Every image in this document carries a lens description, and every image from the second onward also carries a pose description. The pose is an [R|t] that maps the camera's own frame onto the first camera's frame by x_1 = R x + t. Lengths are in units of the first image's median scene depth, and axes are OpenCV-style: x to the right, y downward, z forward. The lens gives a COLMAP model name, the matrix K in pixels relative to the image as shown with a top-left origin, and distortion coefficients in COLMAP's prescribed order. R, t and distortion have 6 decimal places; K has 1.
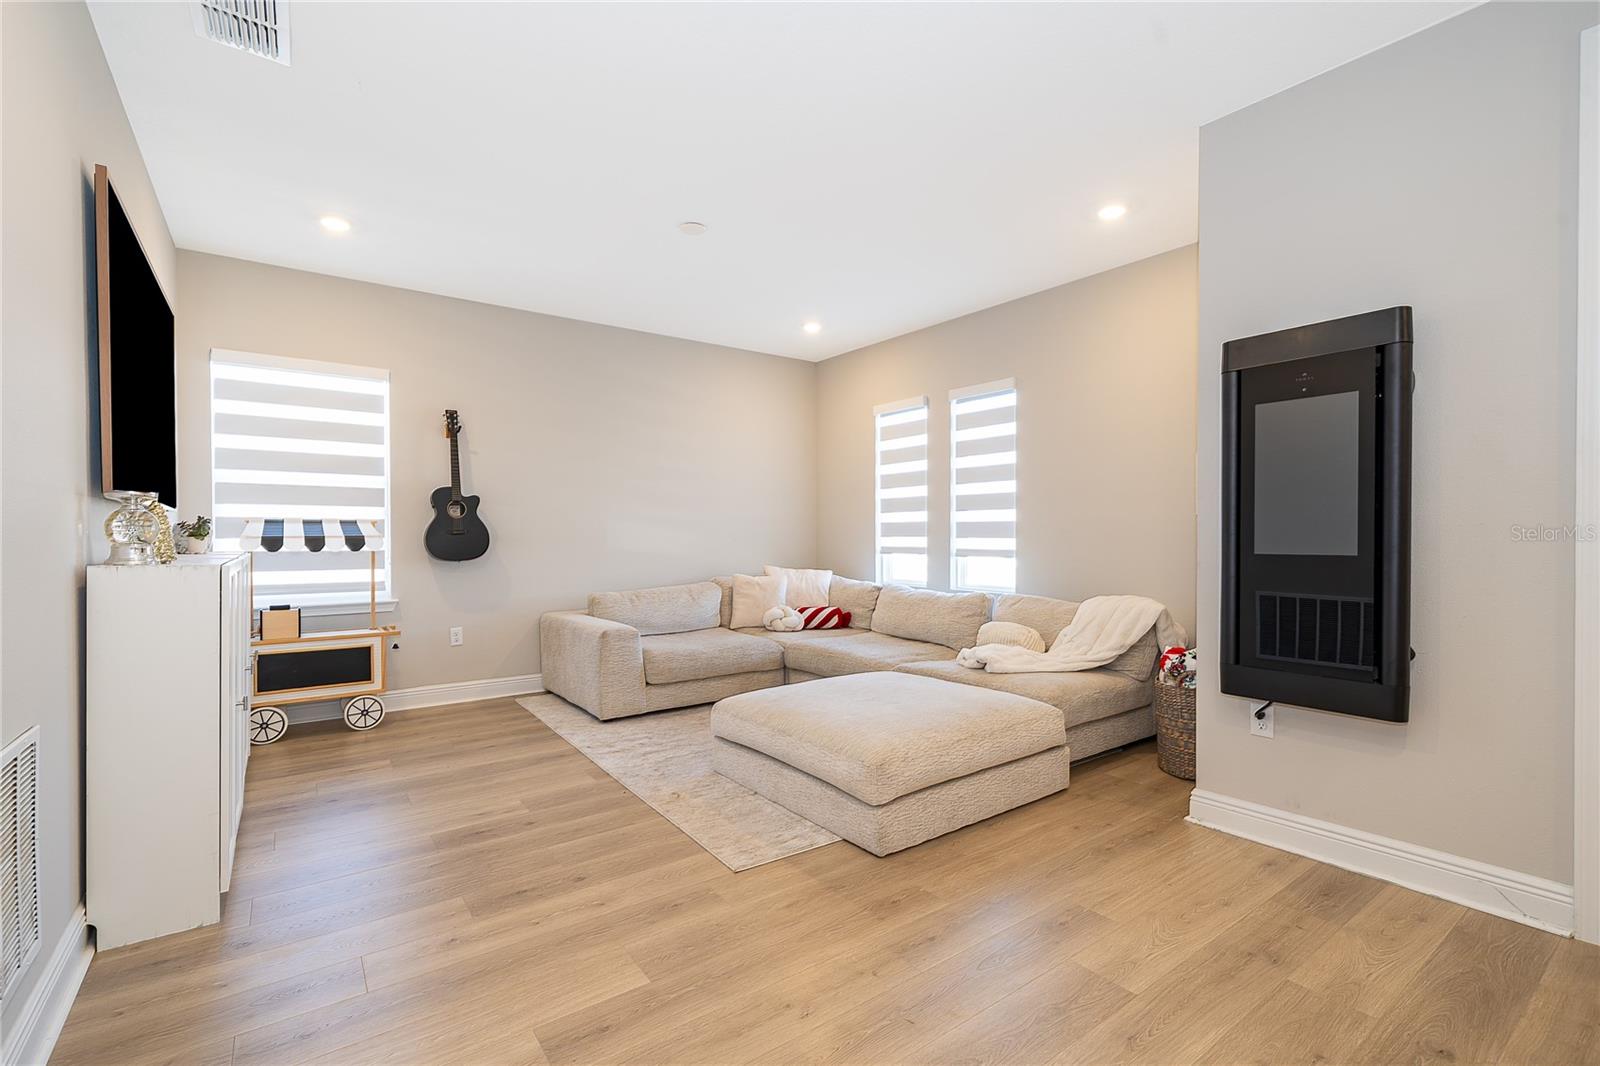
lens RADIAL K [[703.8, 0, 794.2], [0, 703.8, 543.0], [0, 0, 1]] dist [-0.003355, 0.000605]
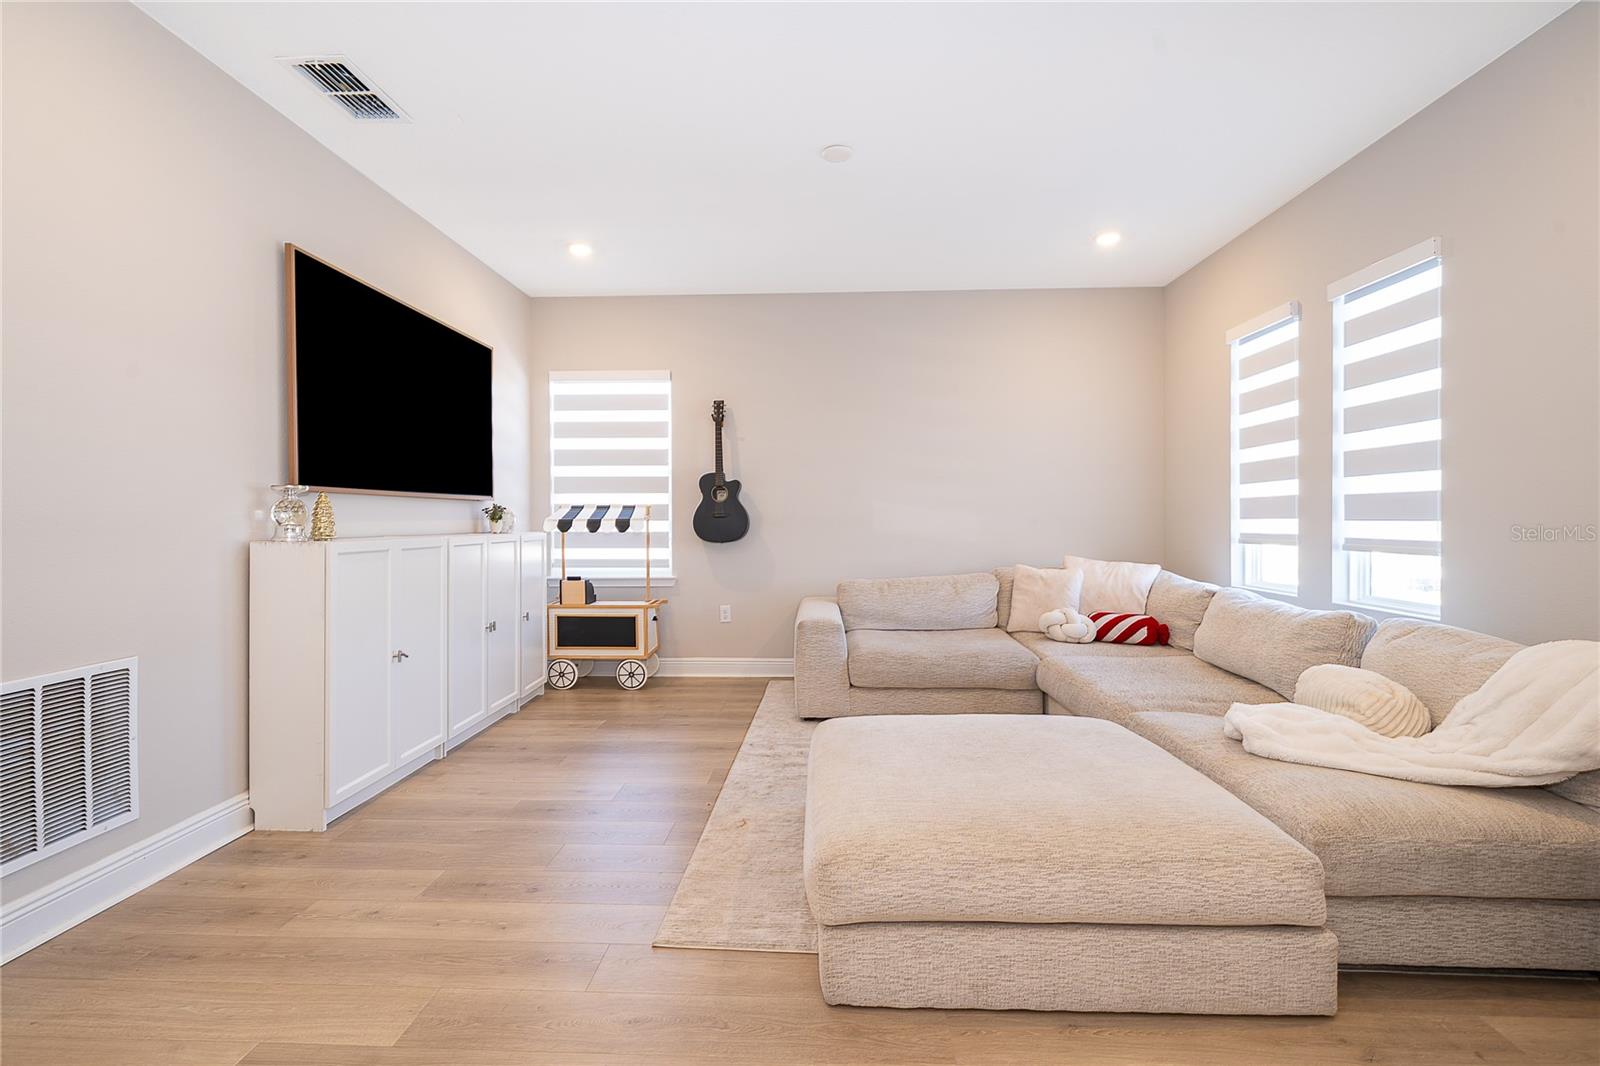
lens RADIAL K [[703.8, 0, 799.6], [0, 703.8, 520.0], [0, 0, 1]] dist [-0.003355, 0.000605]
pose [[0.782798, -0.000676, -0.622275, 0.305871], [-0.003976, 0.999974, -0.006088, -0.002360], [0.622263, 0.007240, 0.782775, 0.275968]]
